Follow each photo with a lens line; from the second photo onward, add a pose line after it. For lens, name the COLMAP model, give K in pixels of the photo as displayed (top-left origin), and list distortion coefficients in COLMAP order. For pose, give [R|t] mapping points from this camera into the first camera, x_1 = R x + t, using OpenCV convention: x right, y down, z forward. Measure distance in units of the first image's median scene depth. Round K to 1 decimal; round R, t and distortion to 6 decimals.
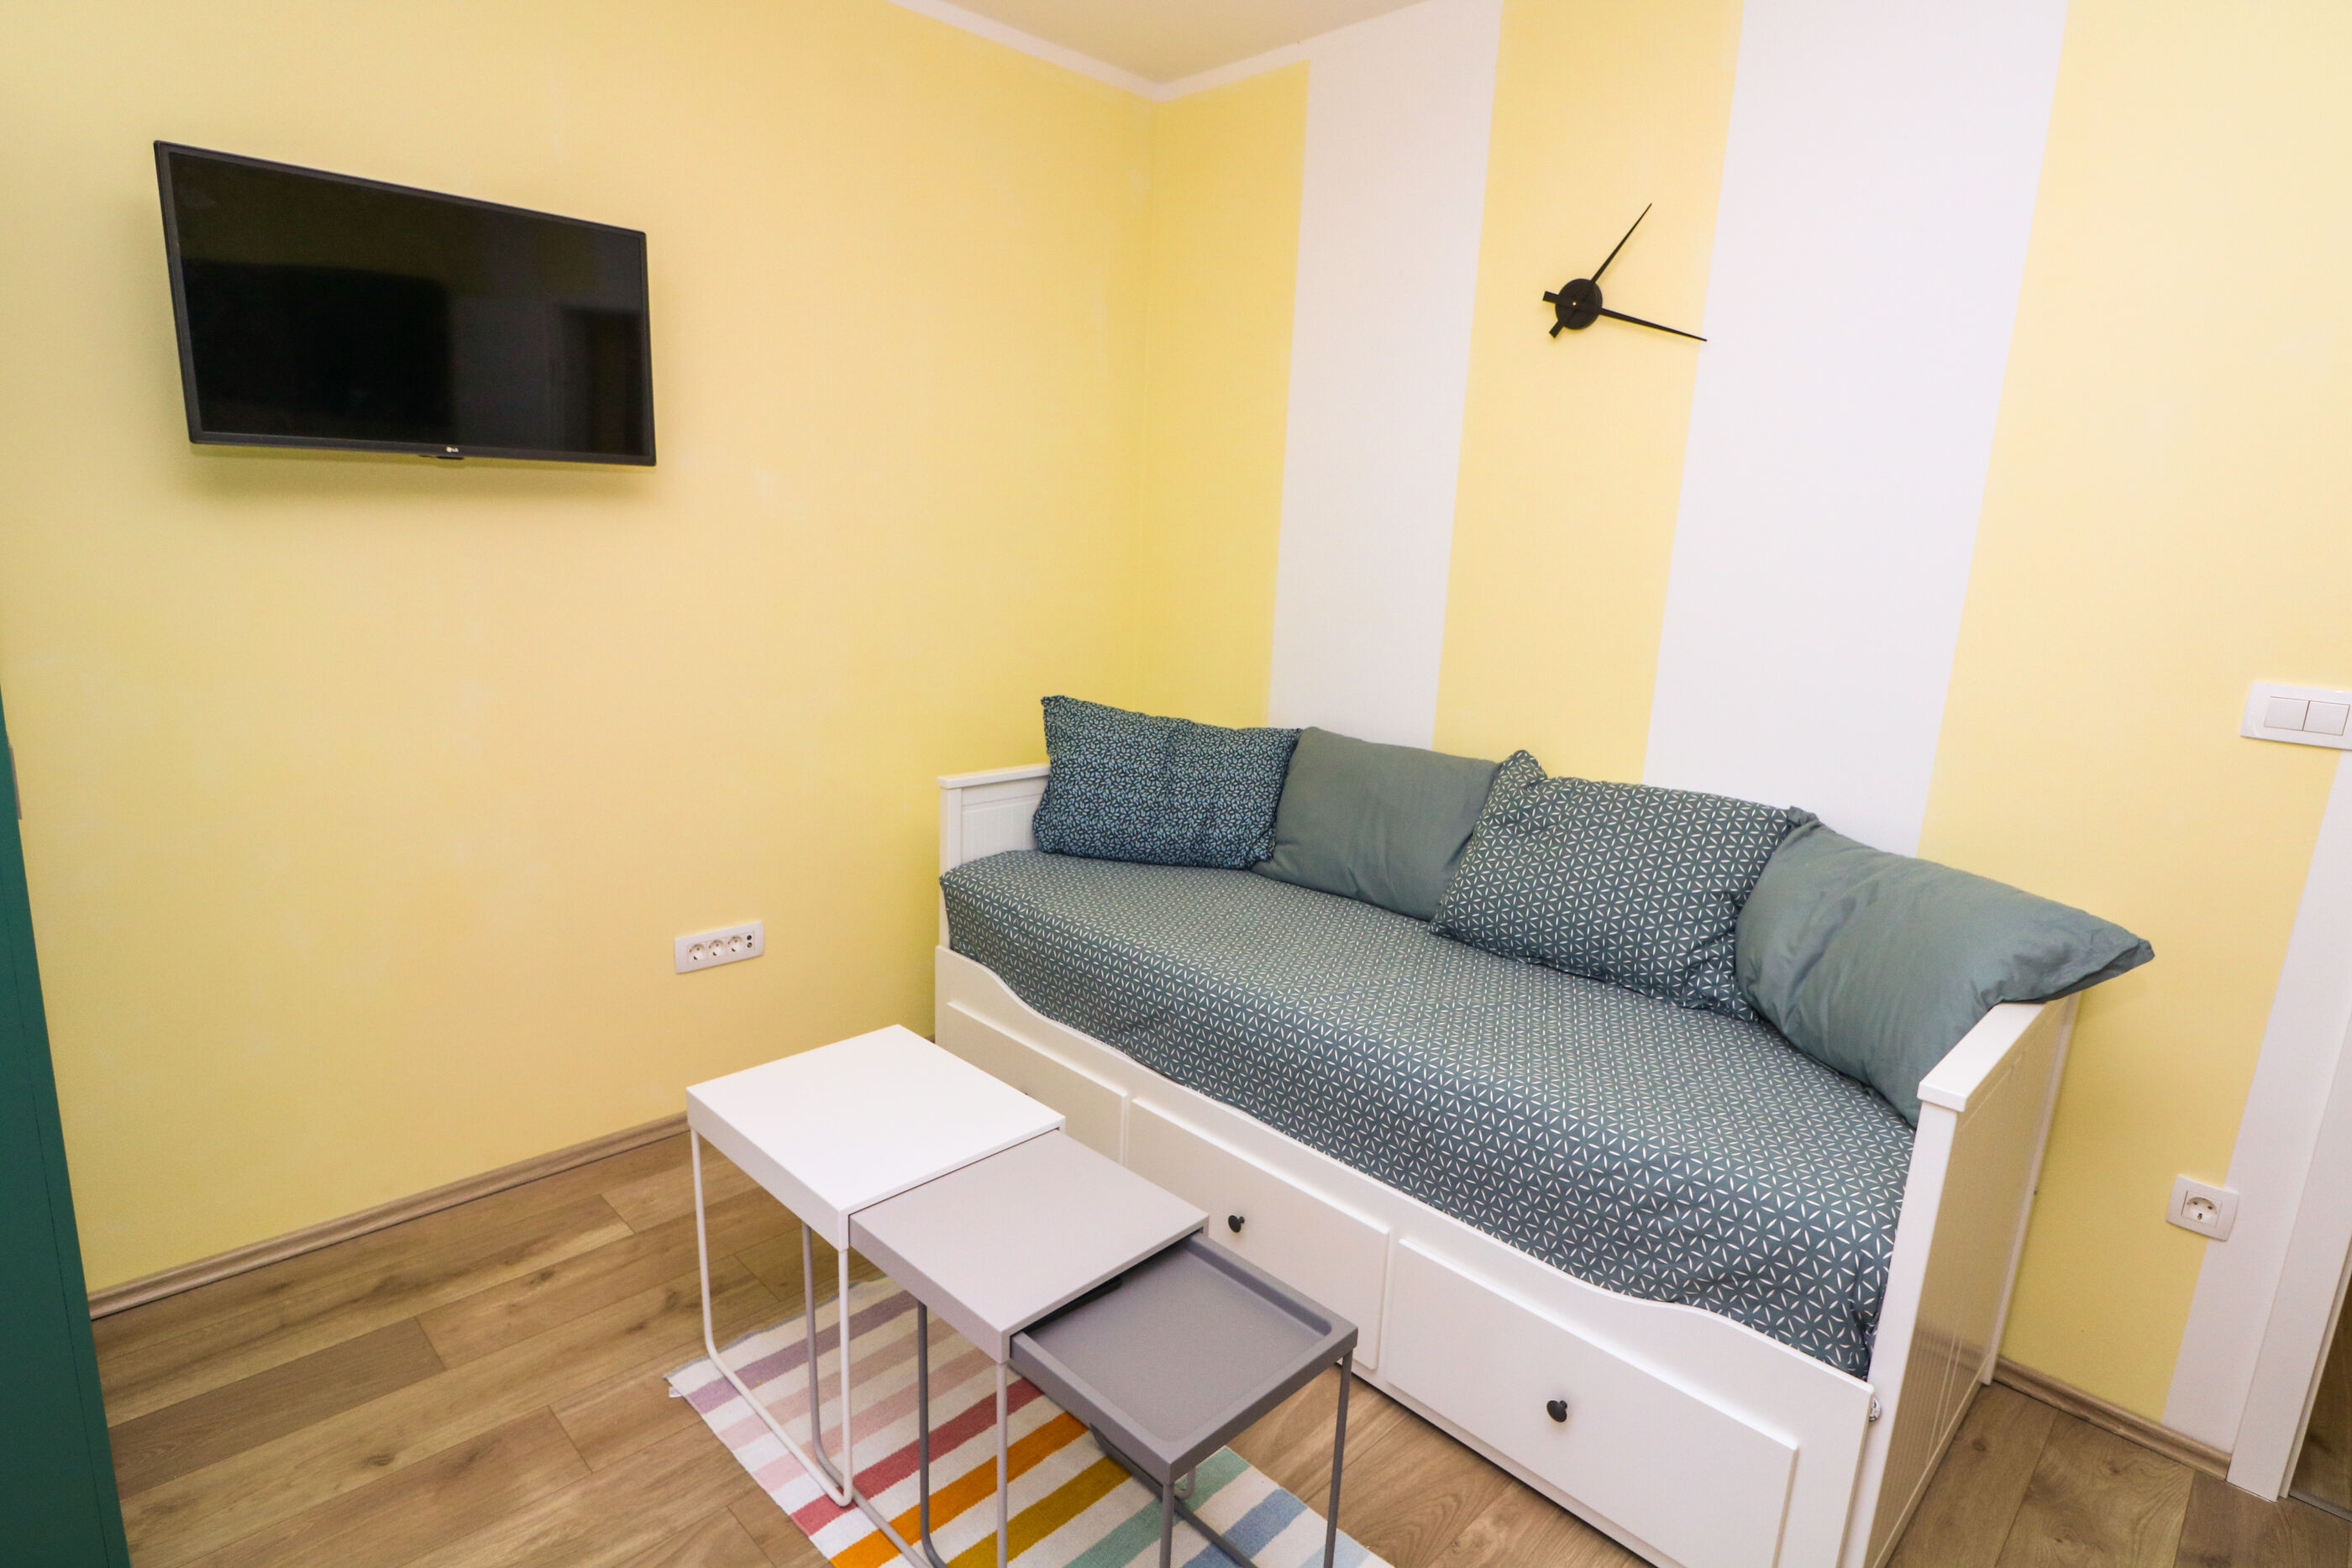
lens RADIAL K [[1216.6, 0, 1186.9], [0, 1216.6, 794.9], [0, 0, 1]] dist [-0.000140, -0.007818]
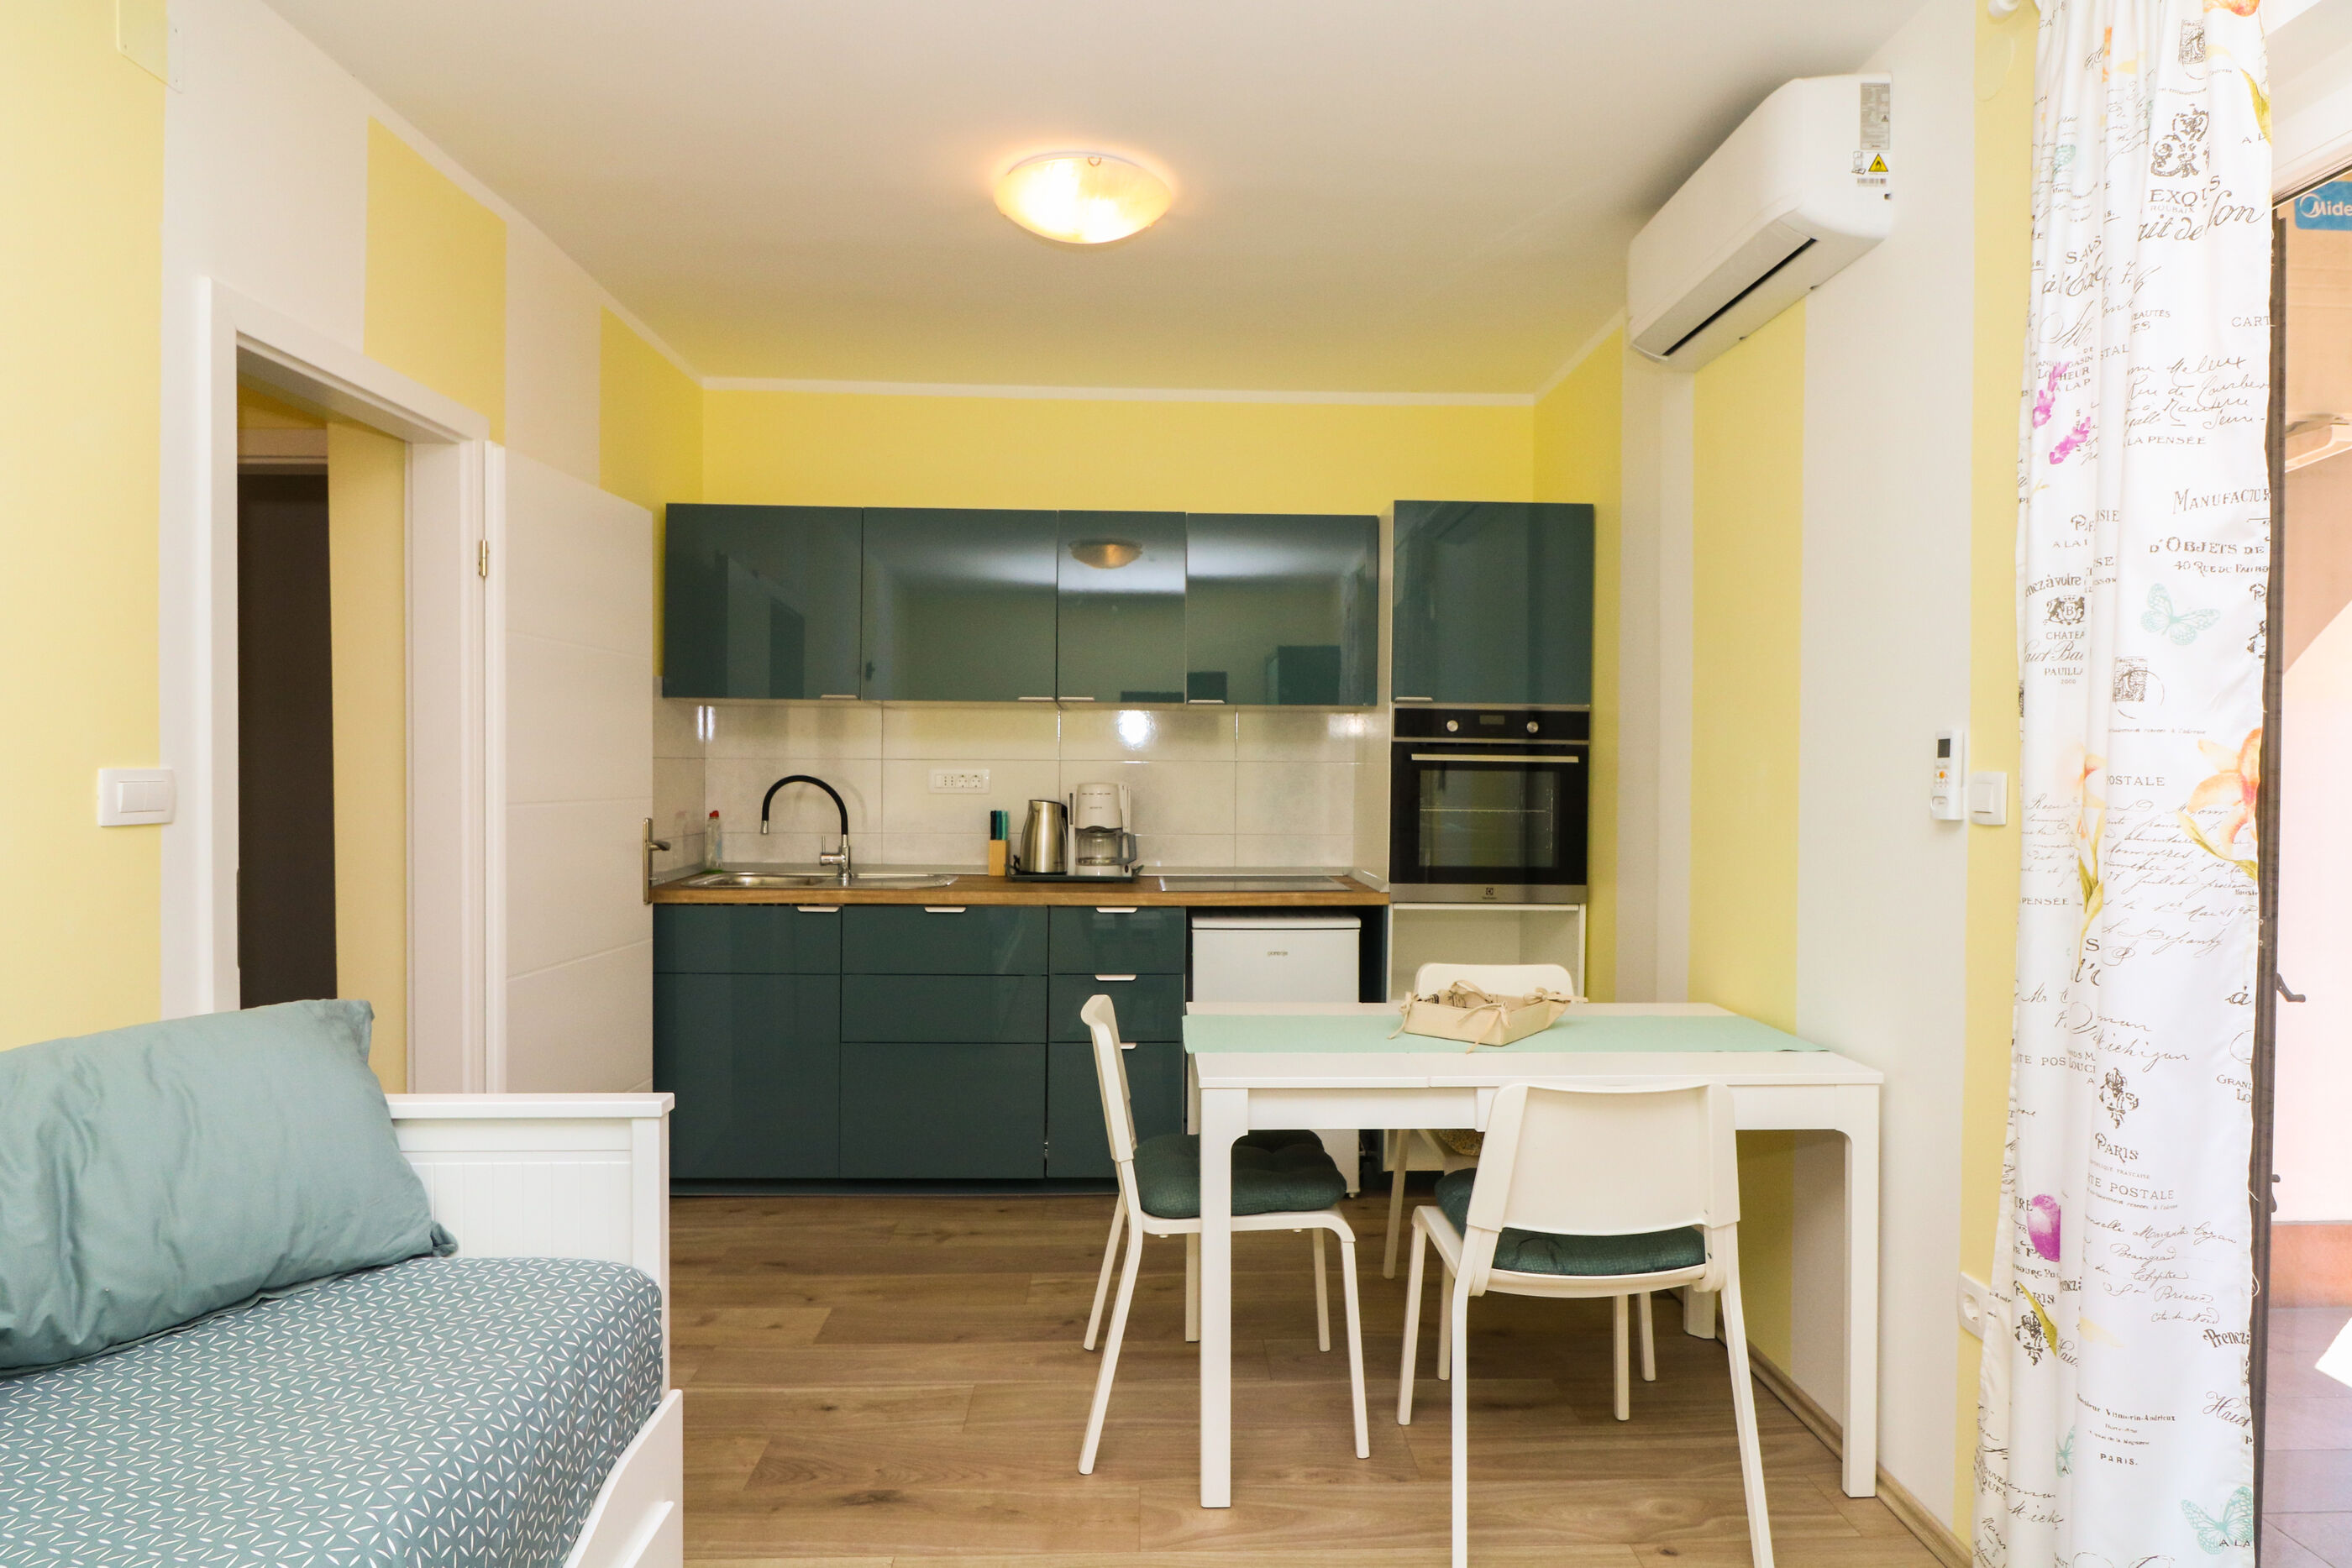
lens RADIAL K [[1284.3, 0, 1186.5], [0, 1284.3, 783.1], [0, 0, 1]] dist [0.002099, -0.011270]
pose [[-0.725281, -0.060837, 0.685759, -0.330115], [0.109426, 0.973238, 0.202073, -0.143351], [-0.679701, 0.221600, -0.699214, 0.837956]]
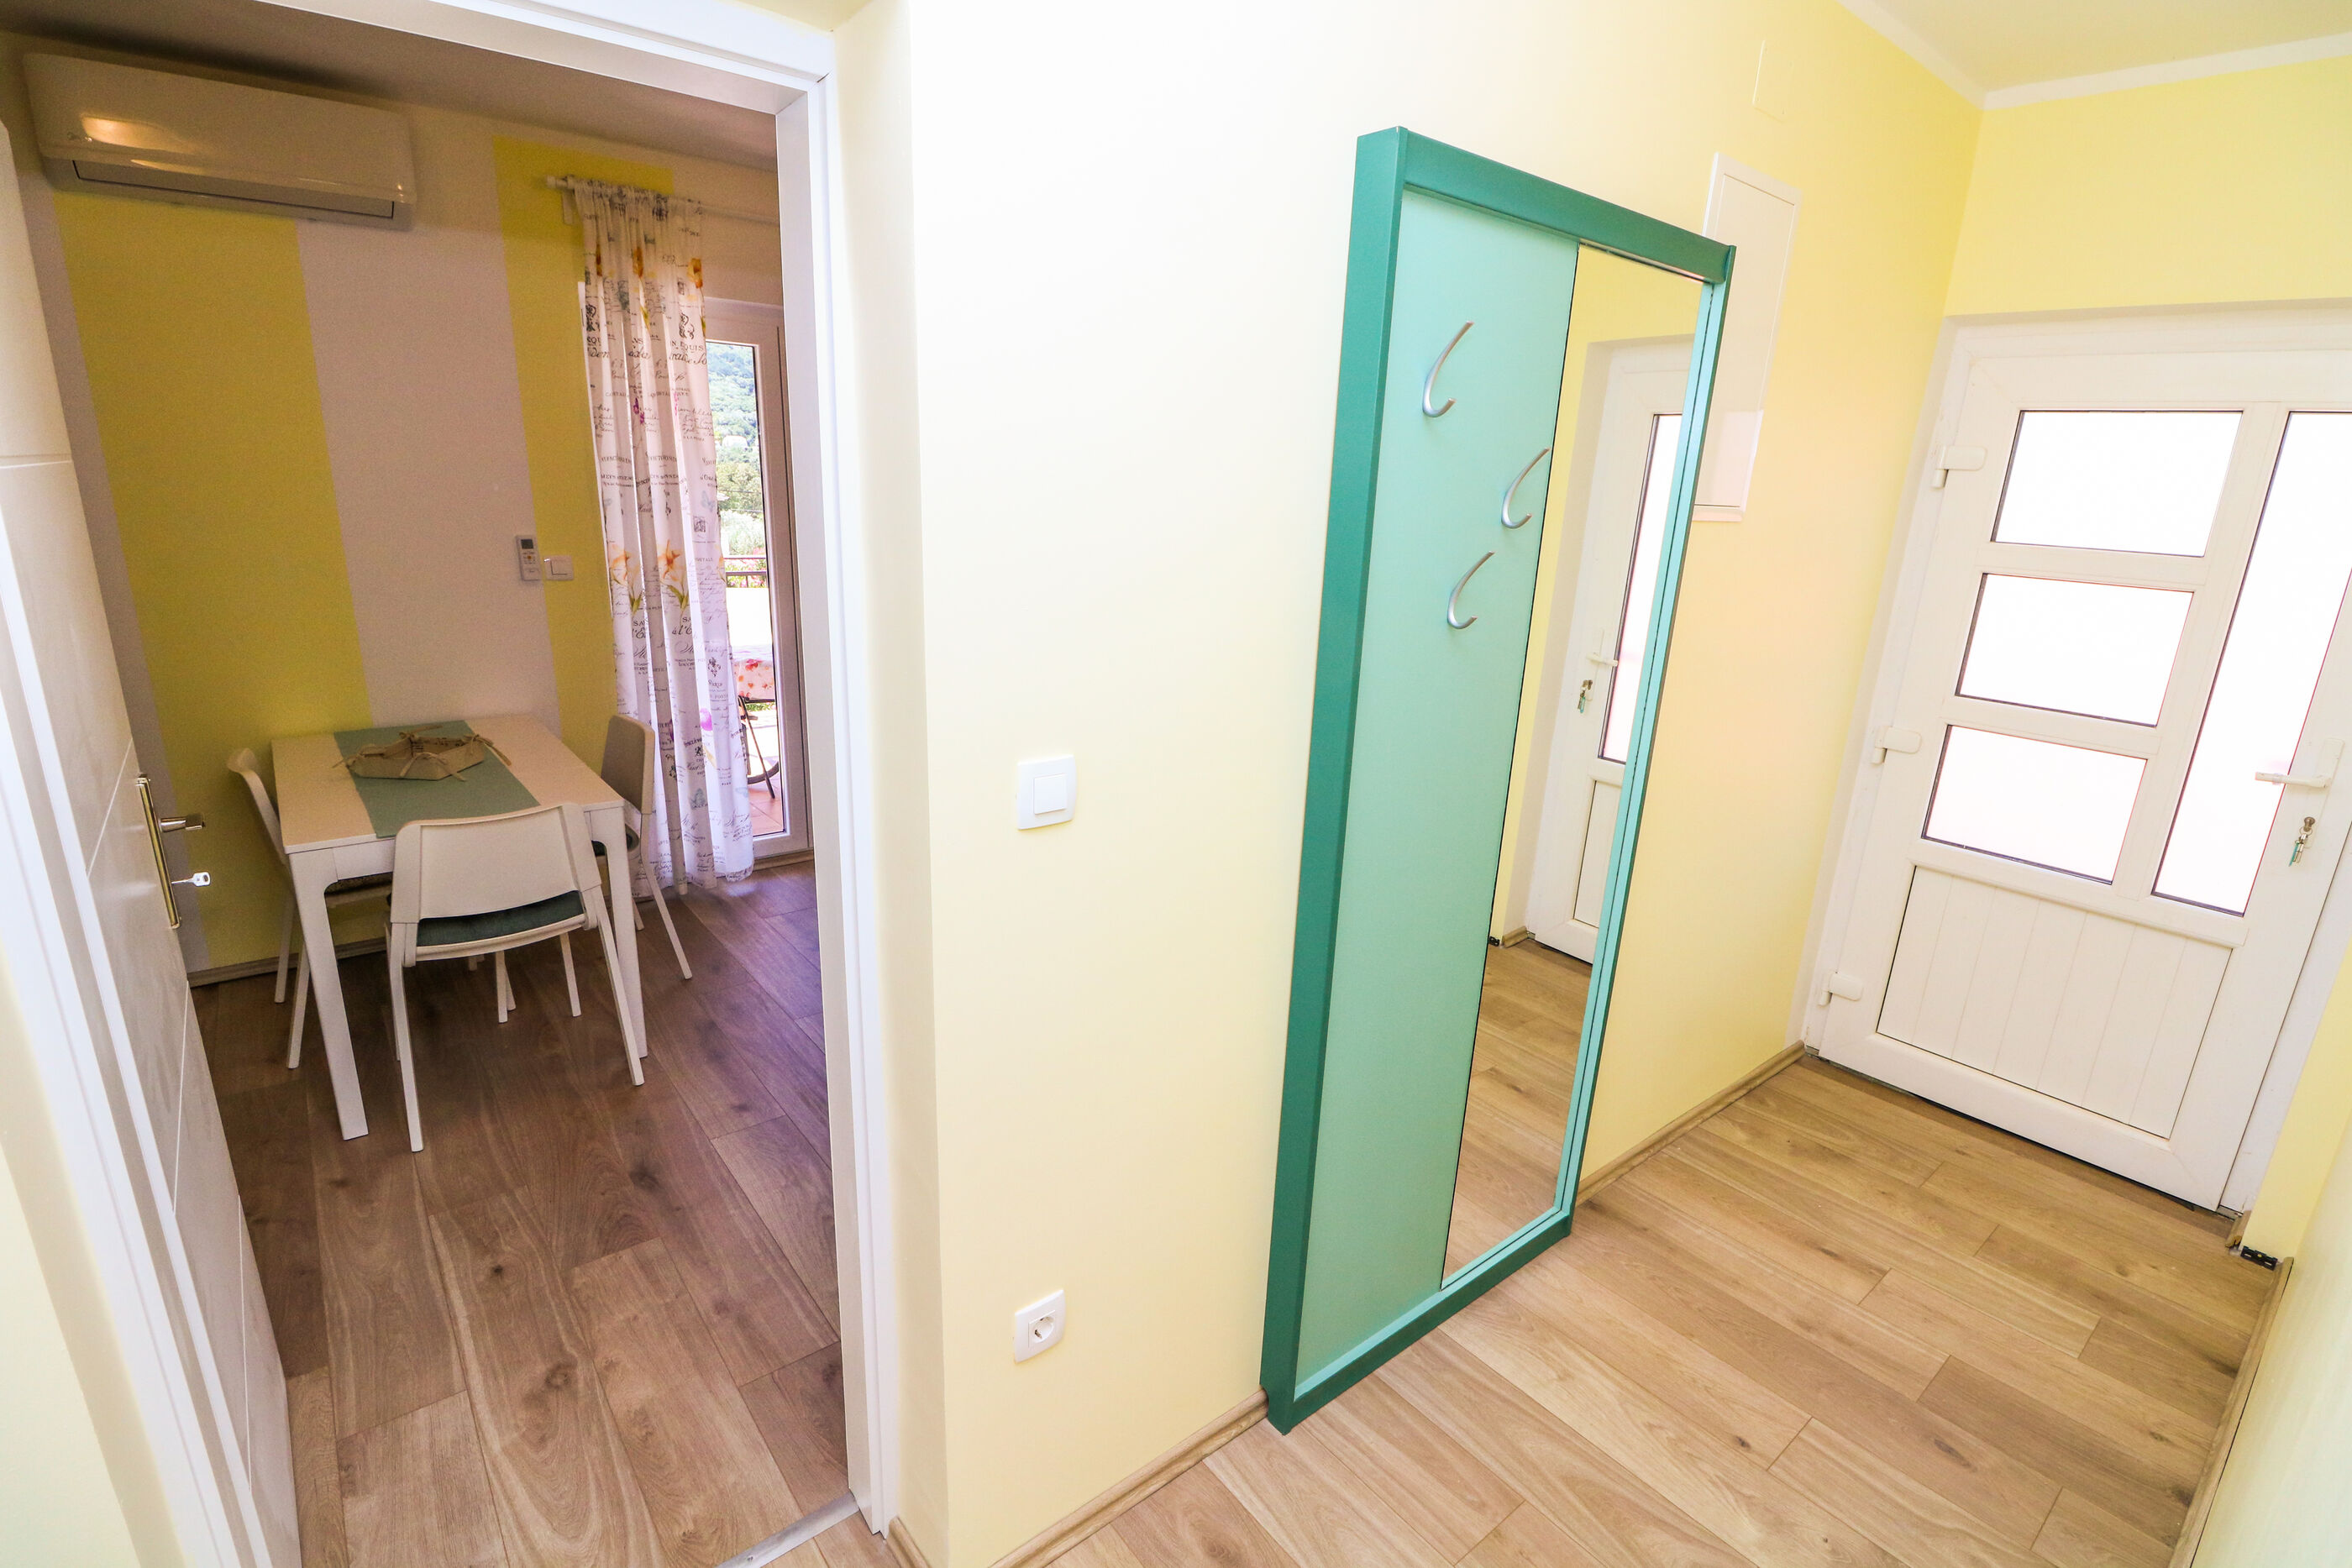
lens RADIAL K [[1088.2, 0, 1185.1], [0, 1088.2, 789.5], [0, 0, 1]] dist [-0.001916, -0.011714]
pose [[-0.108502, 0.221446, -0.969118, 1.286971], [-0.257814, 0.935249, 0.242571, -0.210996], [0.960083, 0.276171, -0.044385, 0.898332]]
